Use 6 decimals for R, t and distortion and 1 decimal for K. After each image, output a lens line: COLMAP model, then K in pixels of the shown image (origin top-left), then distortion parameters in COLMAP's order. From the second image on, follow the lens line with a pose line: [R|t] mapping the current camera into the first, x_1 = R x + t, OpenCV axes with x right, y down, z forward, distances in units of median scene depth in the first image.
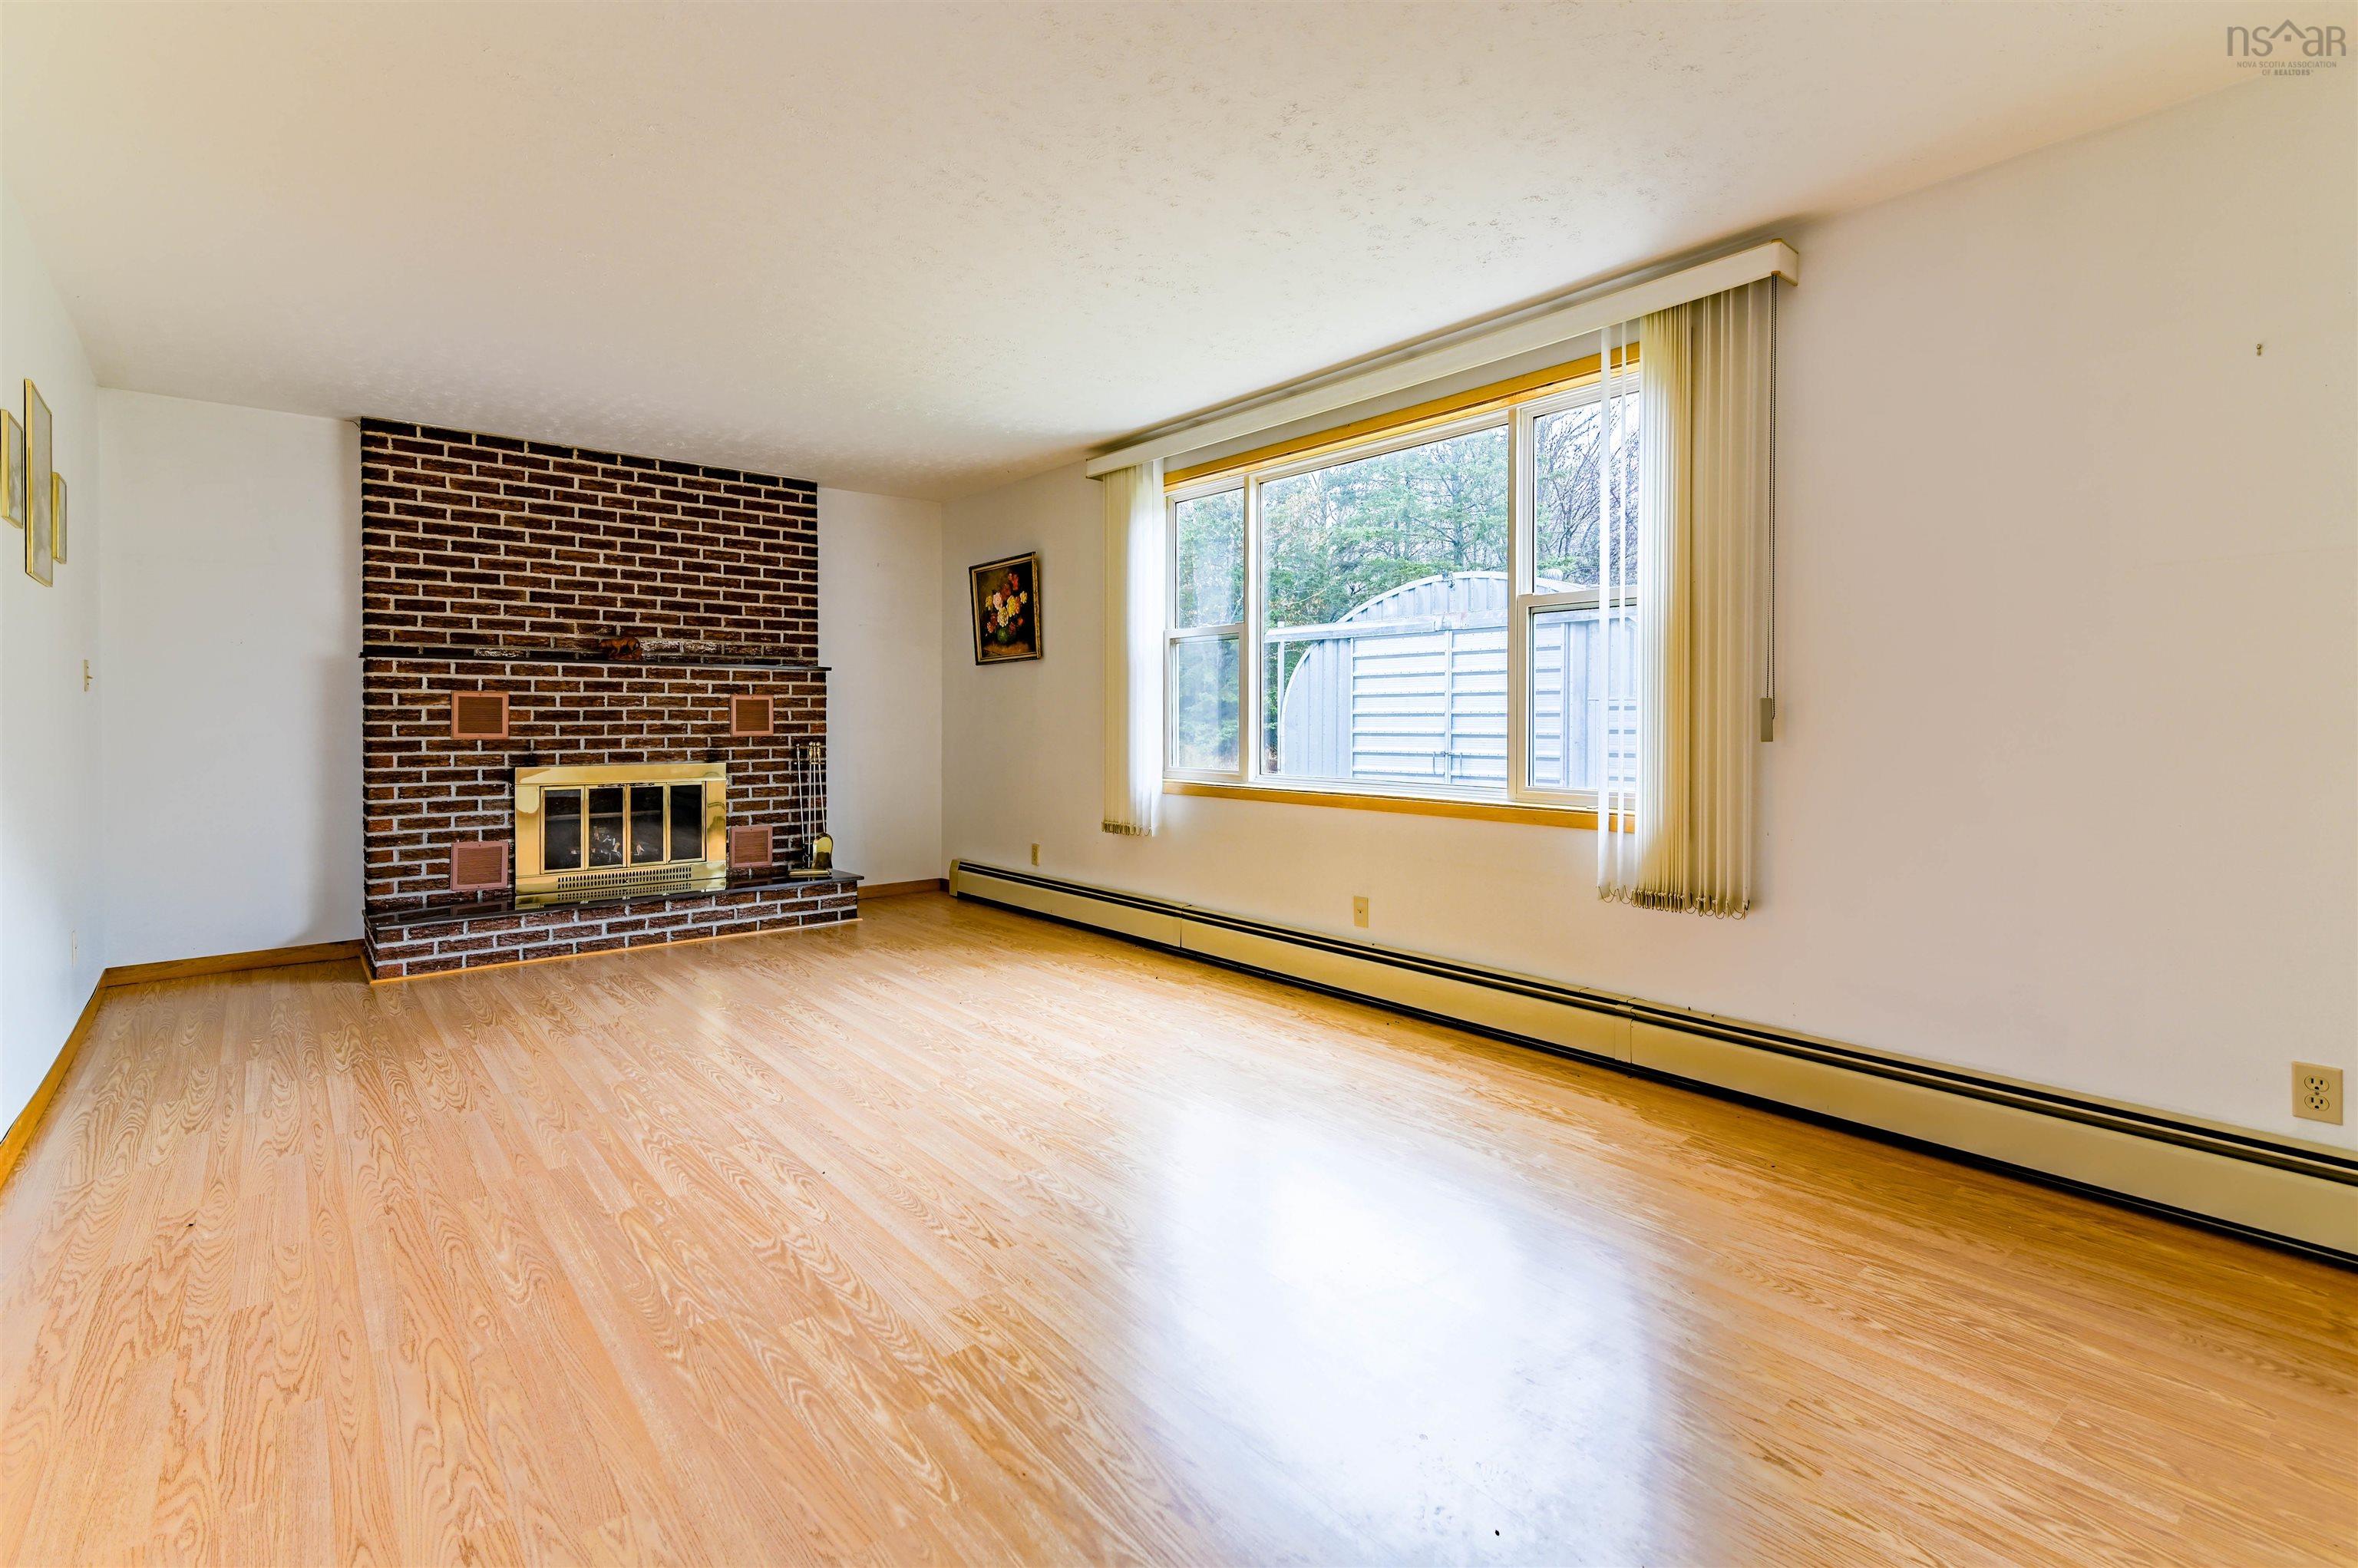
lens RADIAL K [[1127.6, 0, 1169.7], [0, 1127.6, 712.5], [0, 0, 1]] dist [0.014581, -0.000757]
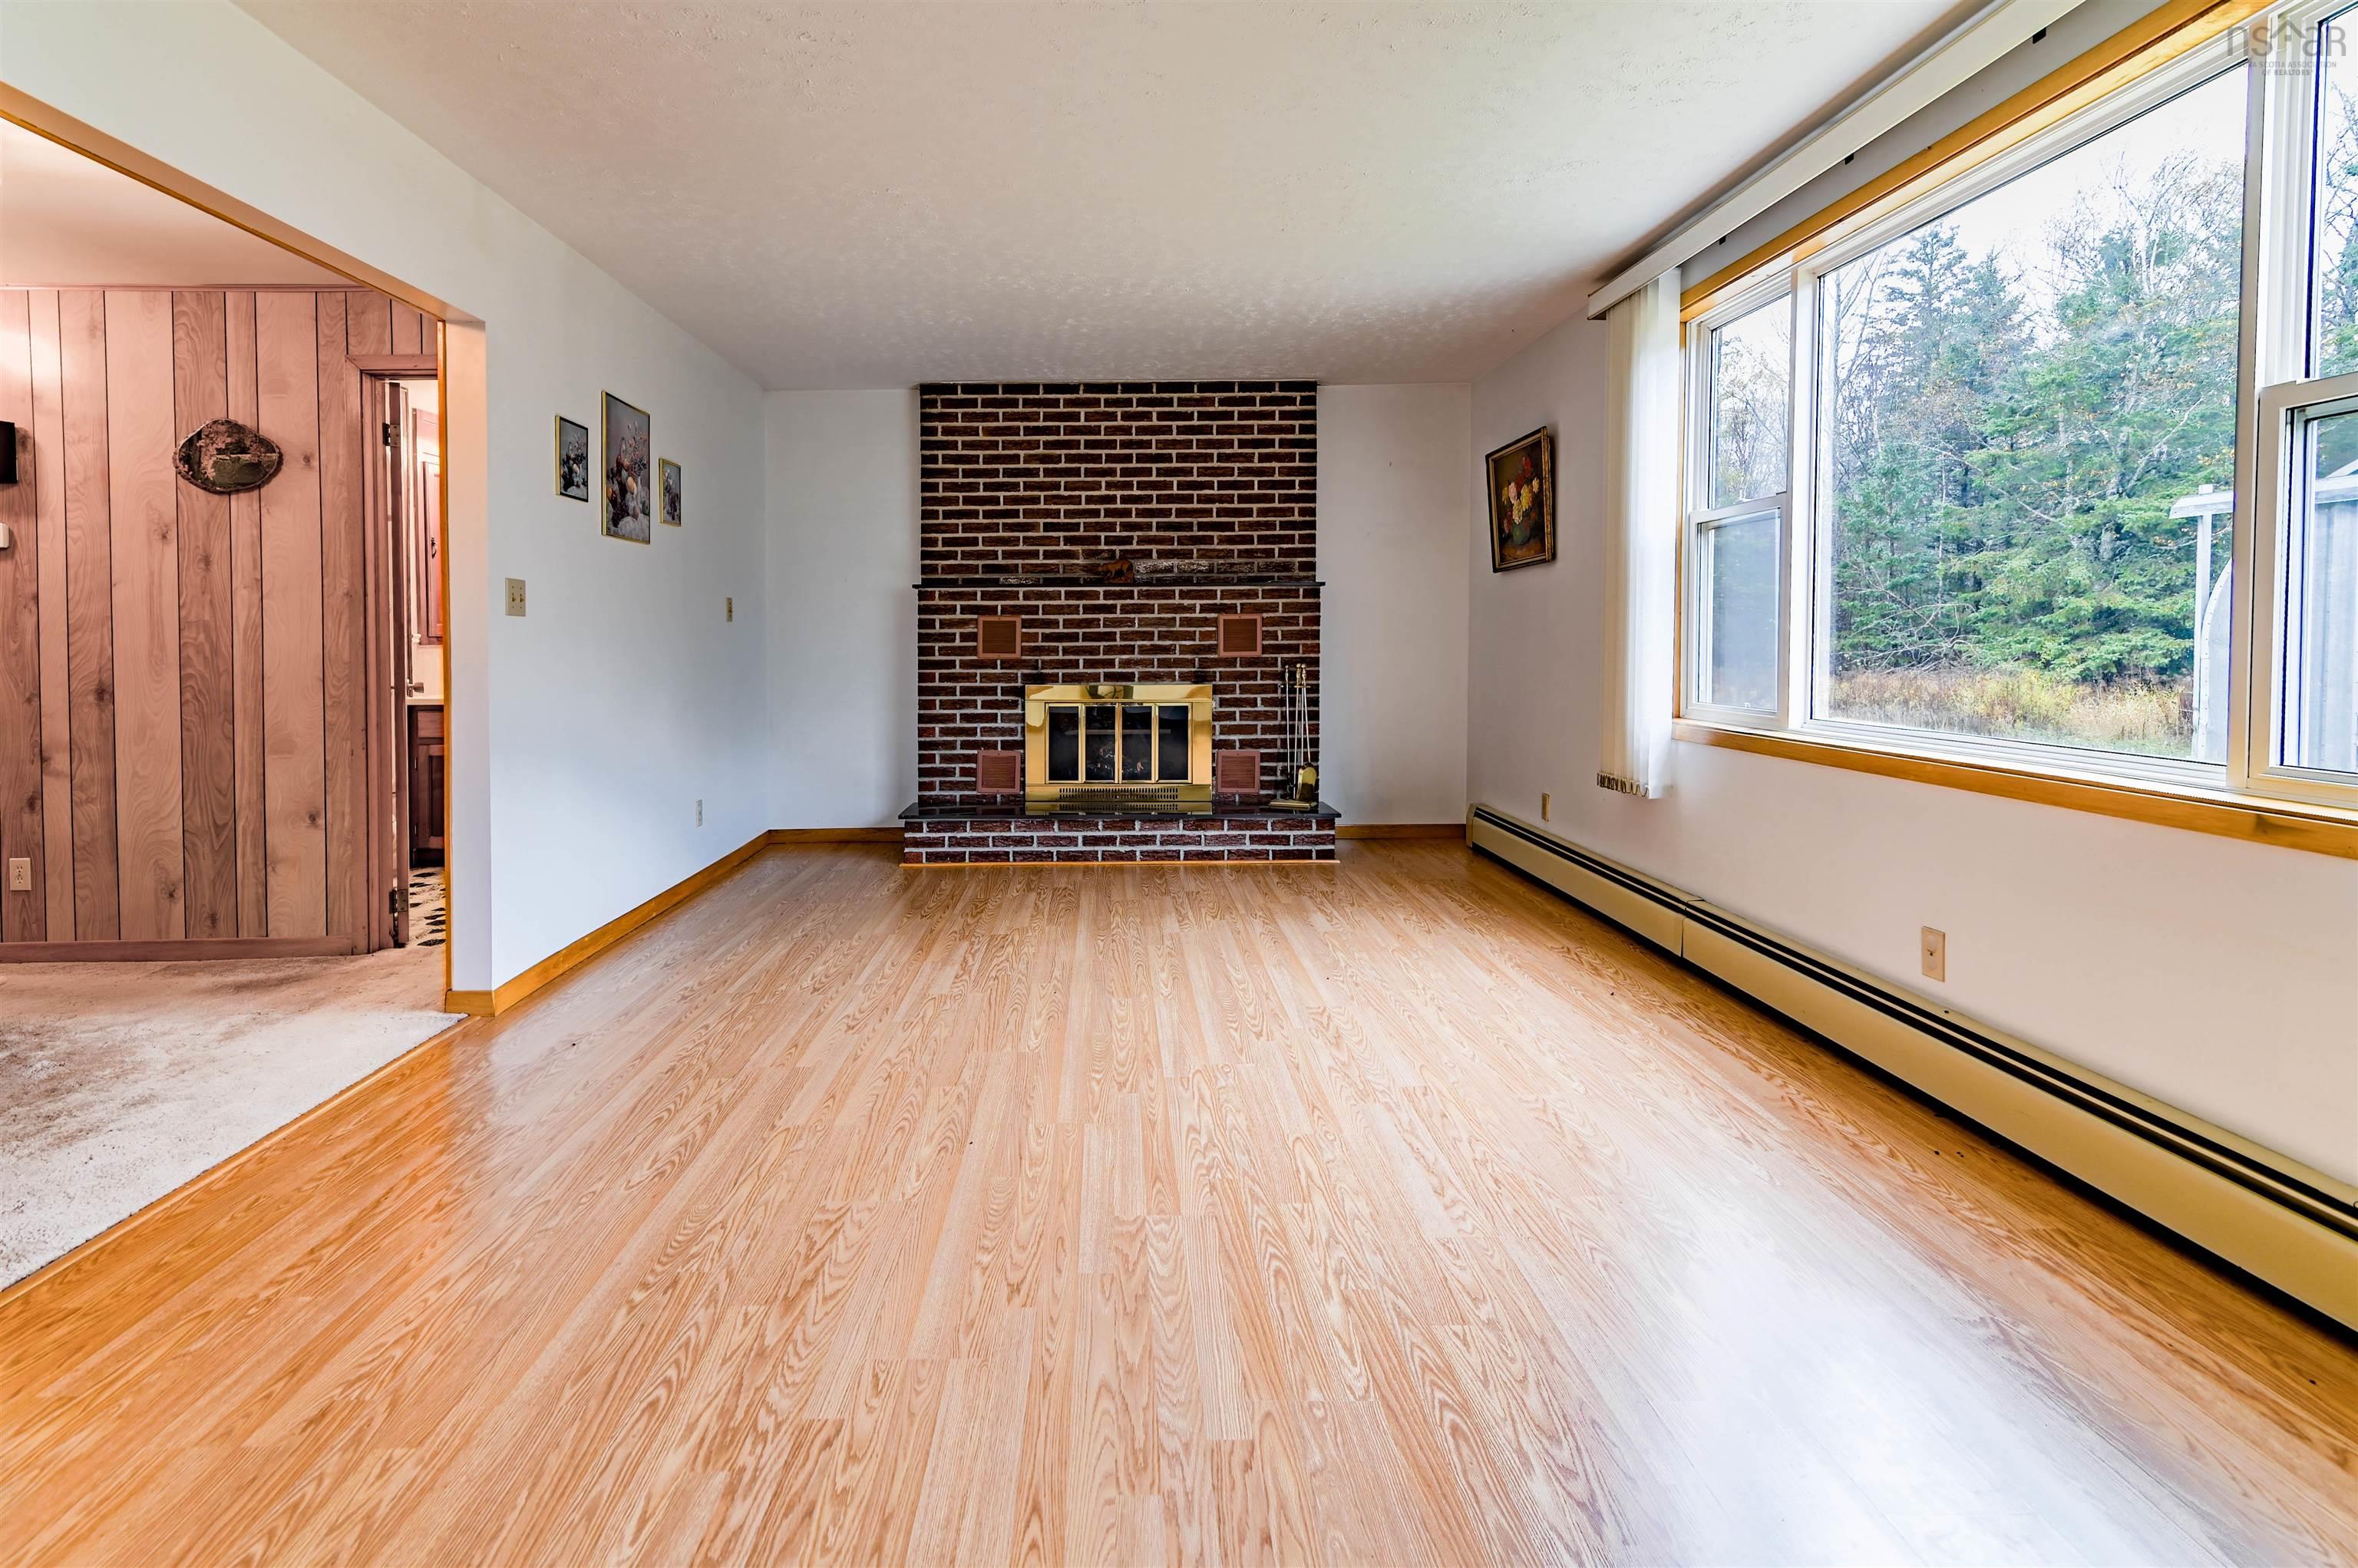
lens RADIAL K [[1147.0, 0, 1185.8], [0, 1147.0, 653.4], [0, 0, 1]] dist [0.015863, -0.001415]
pose [[0.754582, 0.003277, -0.656198, 0.246282], [0.010255, 0.999807, 0.016786, 0.001200], [0.656126, -0.019396, 0.754402, 0.246998]]
